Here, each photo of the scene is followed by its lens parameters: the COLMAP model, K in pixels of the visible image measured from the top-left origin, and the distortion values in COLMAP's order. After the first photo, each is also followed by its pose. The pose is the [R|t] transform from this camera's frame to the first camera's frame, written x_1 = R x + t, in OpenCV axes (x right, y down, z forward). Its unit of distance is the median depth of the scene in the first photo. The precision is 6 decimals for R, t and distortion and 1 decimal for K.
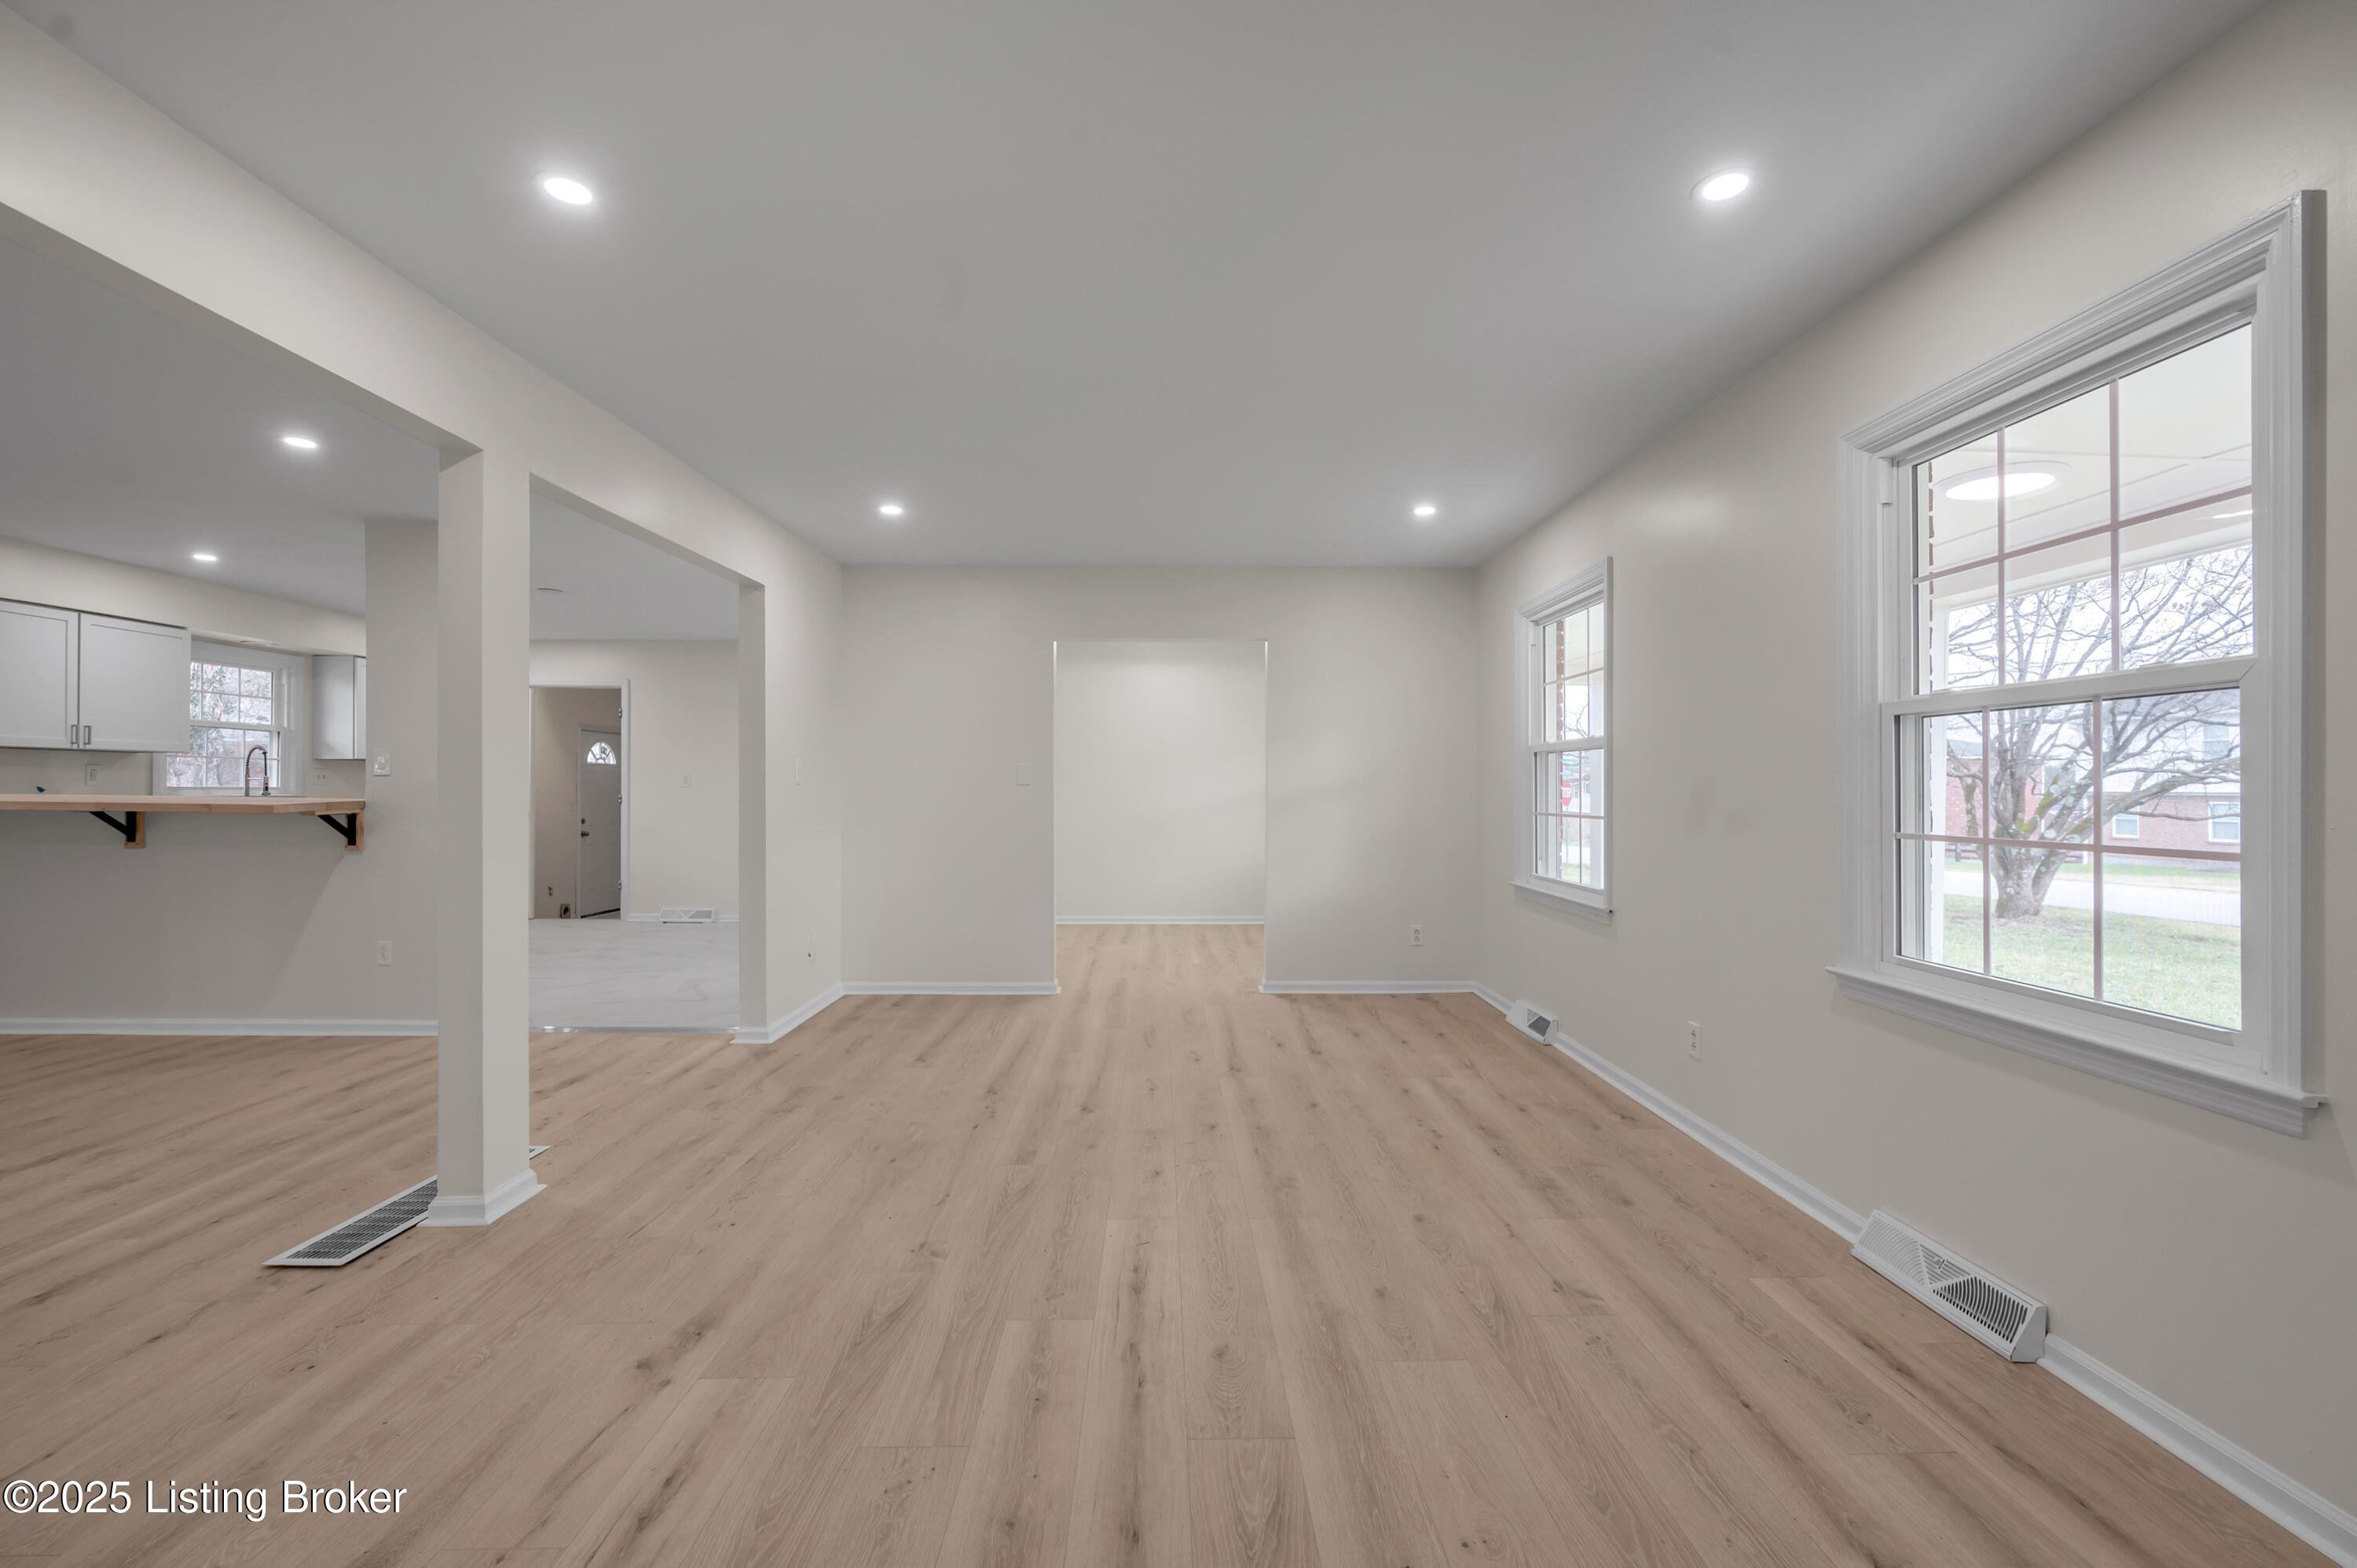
lens RADIAL K [[972.6, 0, 1178.5], [0, 972.6, 784.0], [0, 0, 1]] dist [-0.000706, -0.000120]
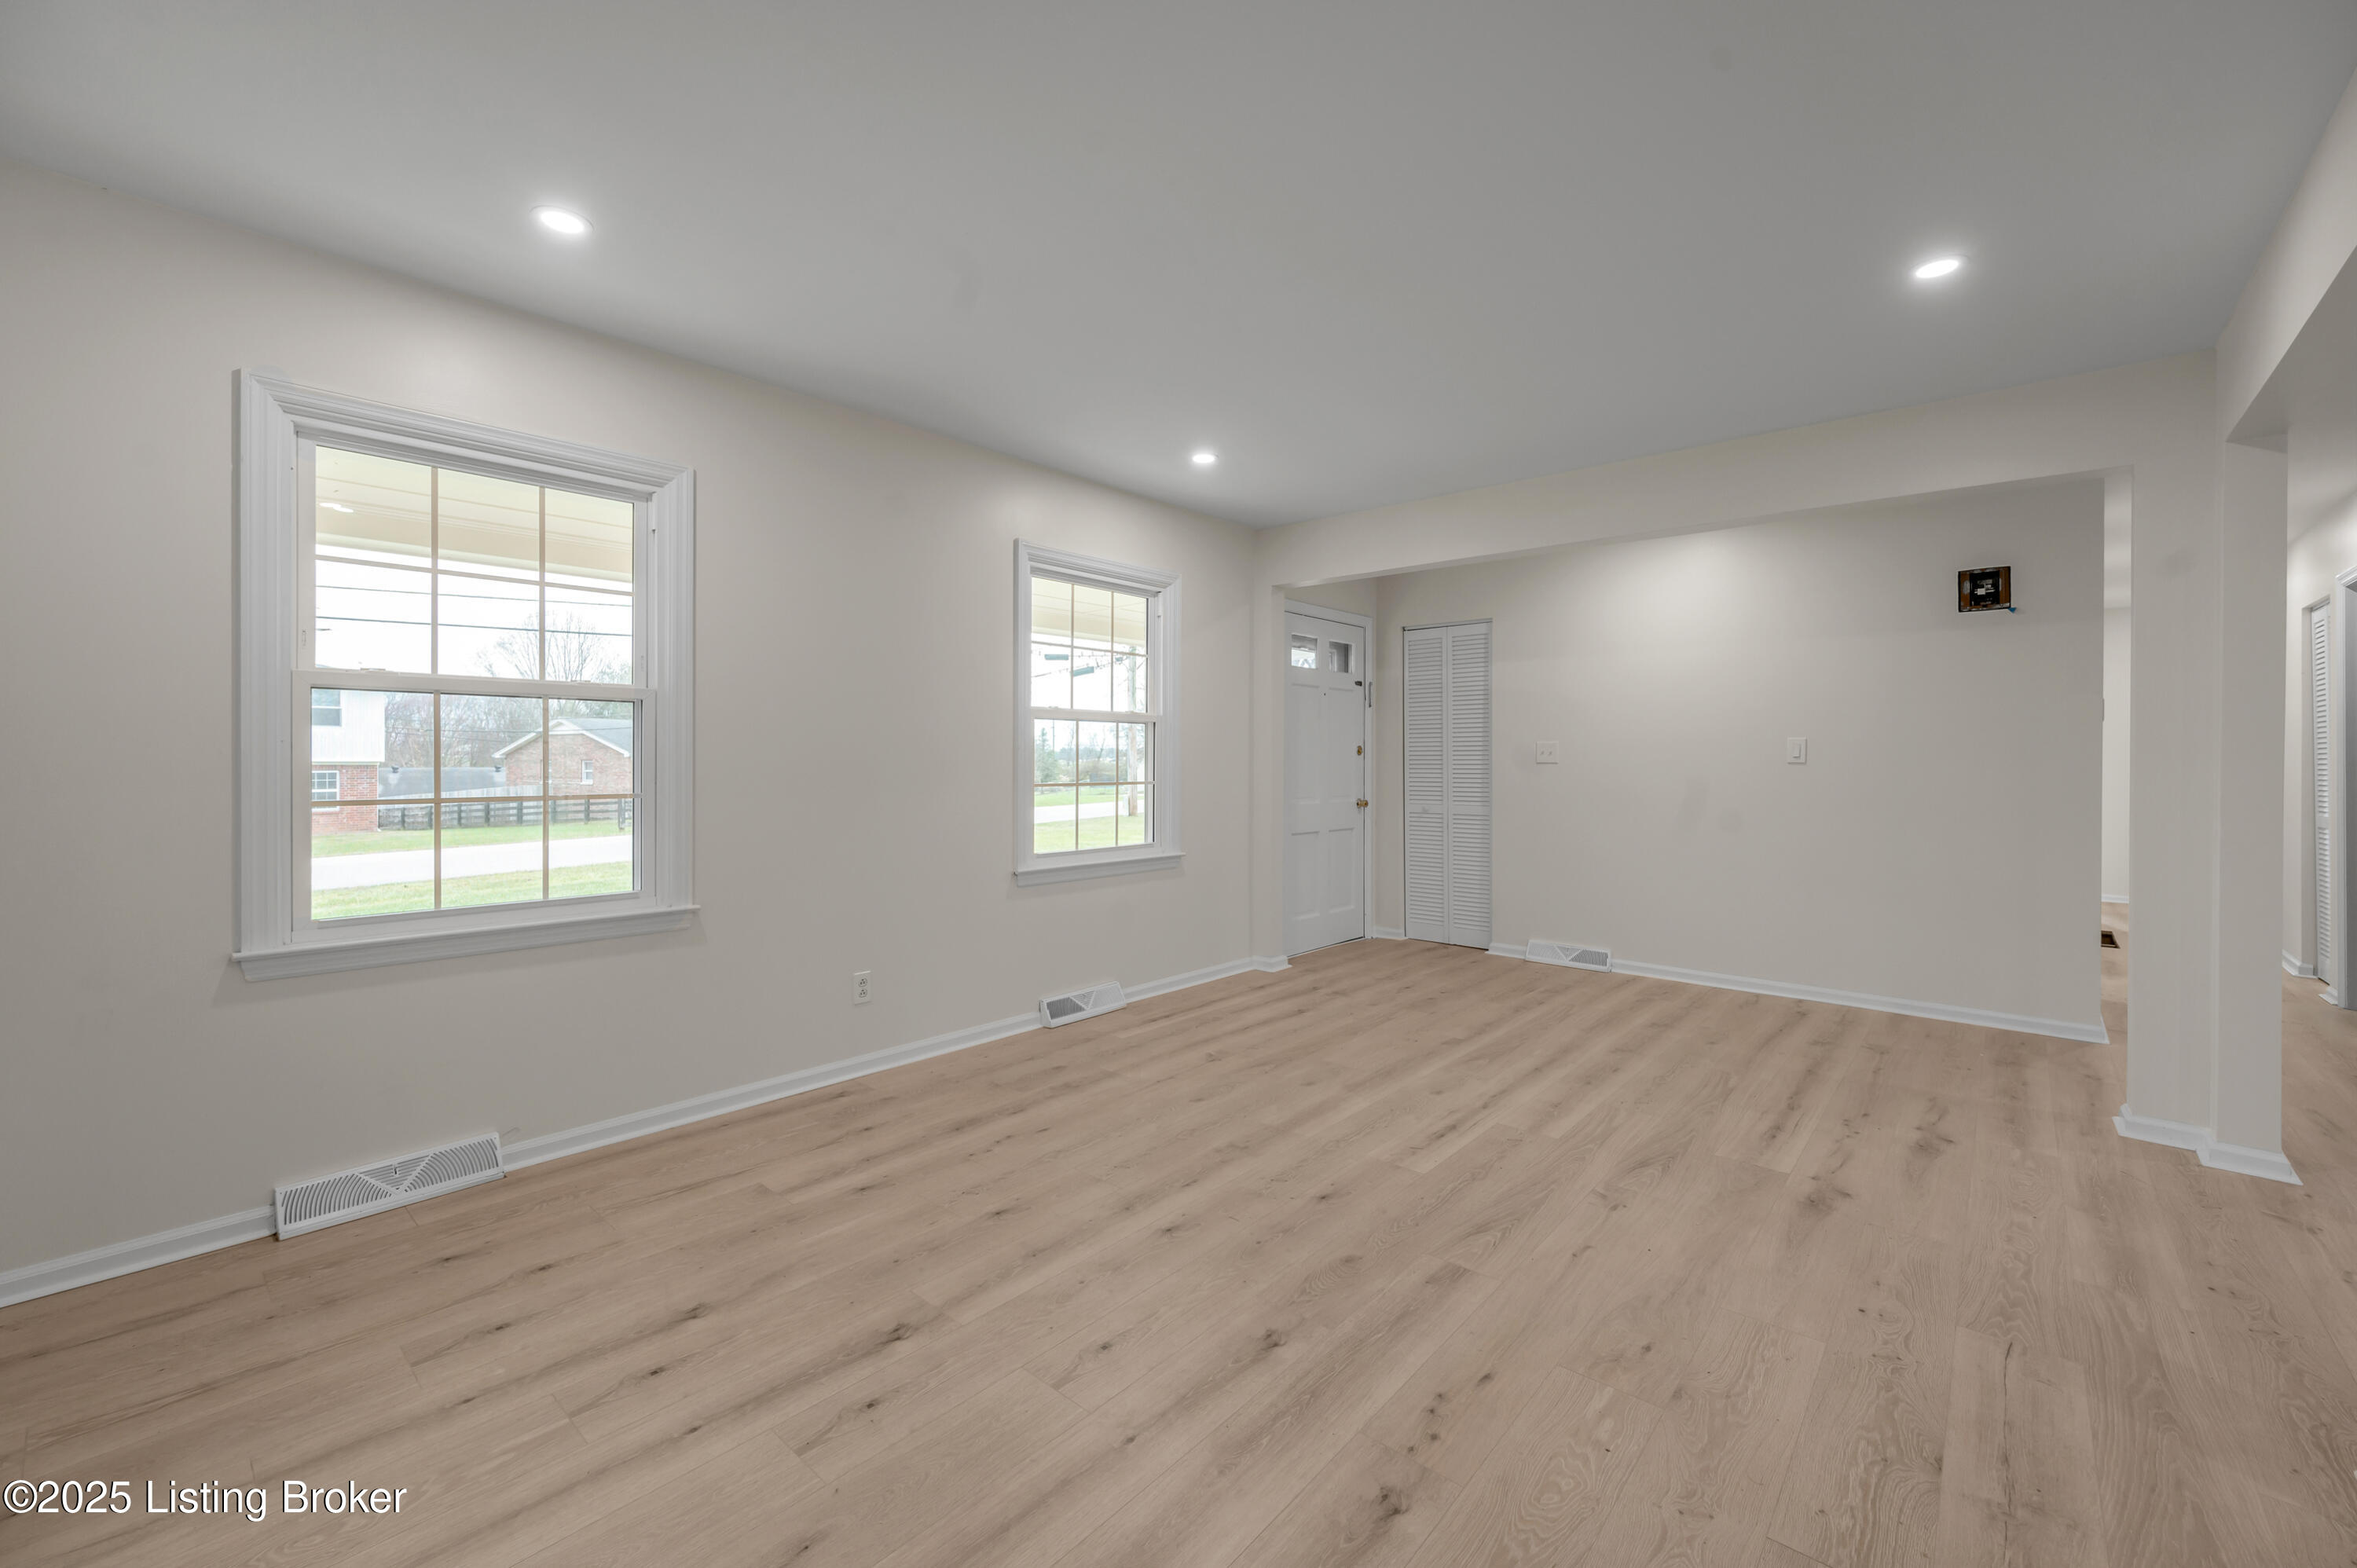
lens RADIAL K [[972.6, 0, 1178.5], [0, 972.6, 784.0], [0, 0, 1]] dist [-0.000706, -0.000120]
pose [[-0.746494, -0.018594, 0.665133, -0.555243], [-0.006298, 0.999762, 0.020879, 0.013093], [-0.665363, 0.011397, -0.746433, 1.931840]]
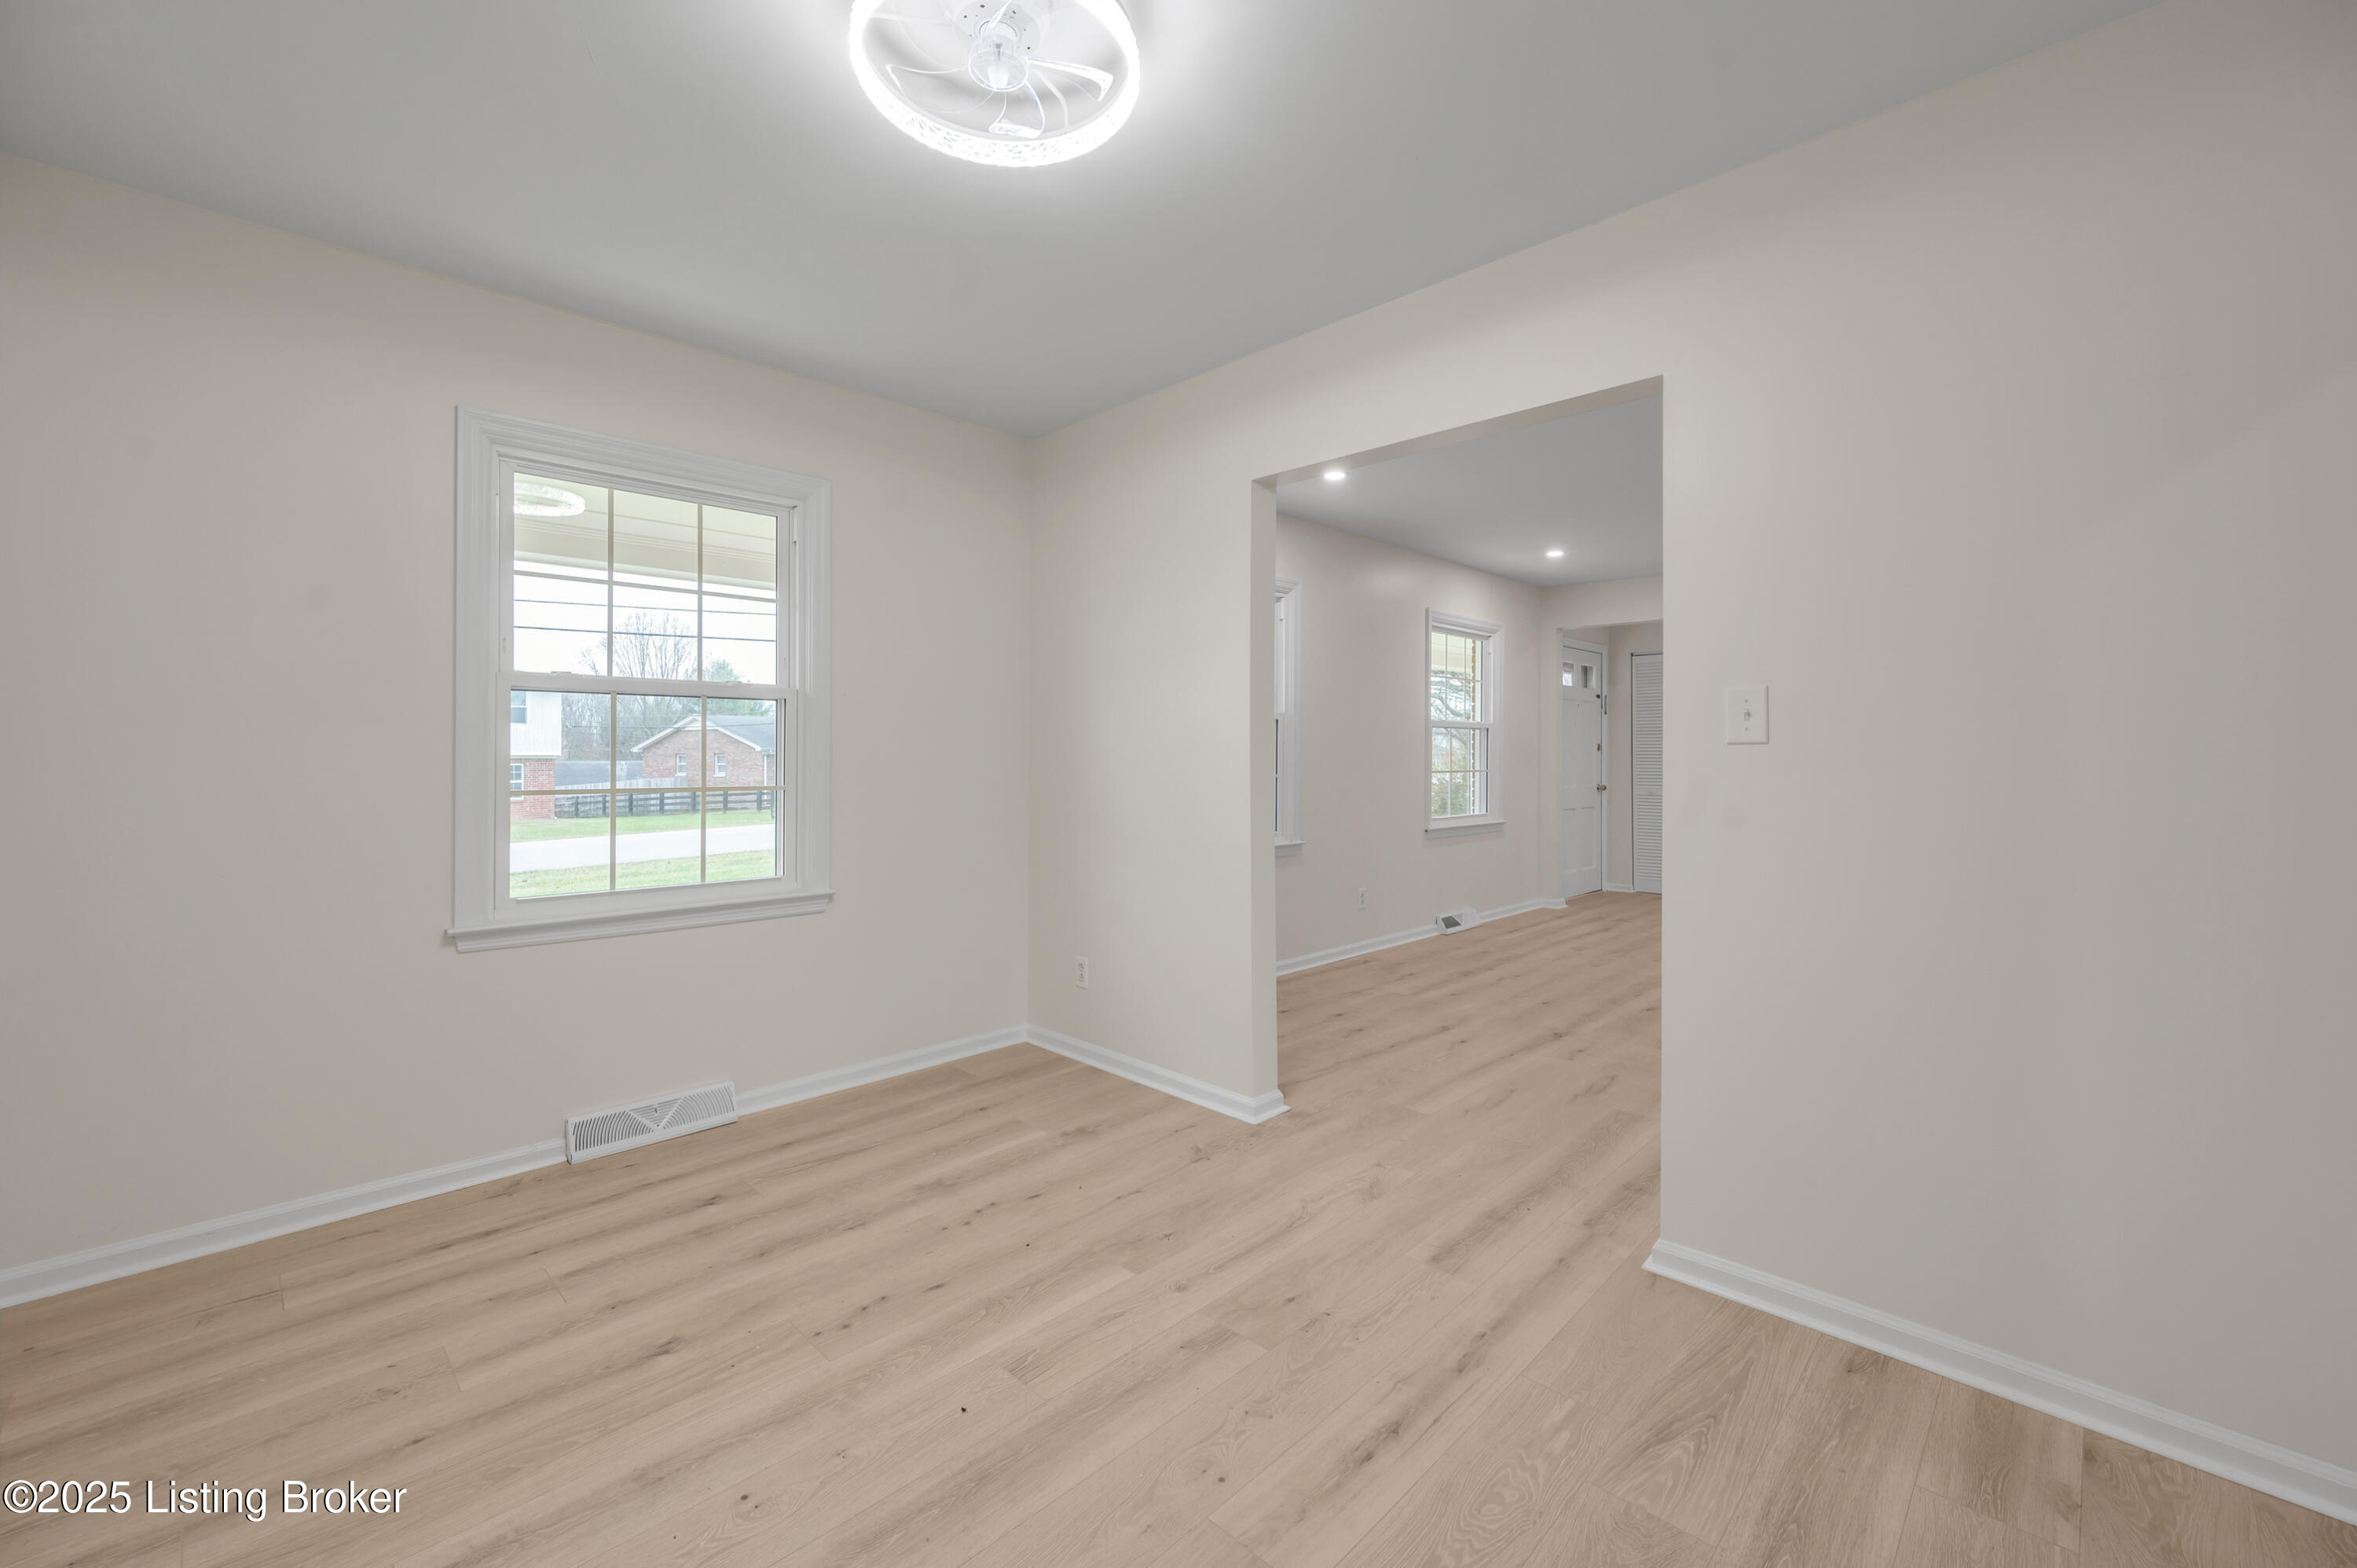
lens RADIAL K [[995.7, 0, 1166.5], [0, 995.7, 752.2], [0, 0, 1]] dist [-0.001111, 0.000033]
pose [[-0.709871, -0.000921, 0.704331, -0.556678], [-0.006894, 0.999960, -0.005641, 0.013913], [-0.704298, -0.008860, -0.709850, 2.049369]]
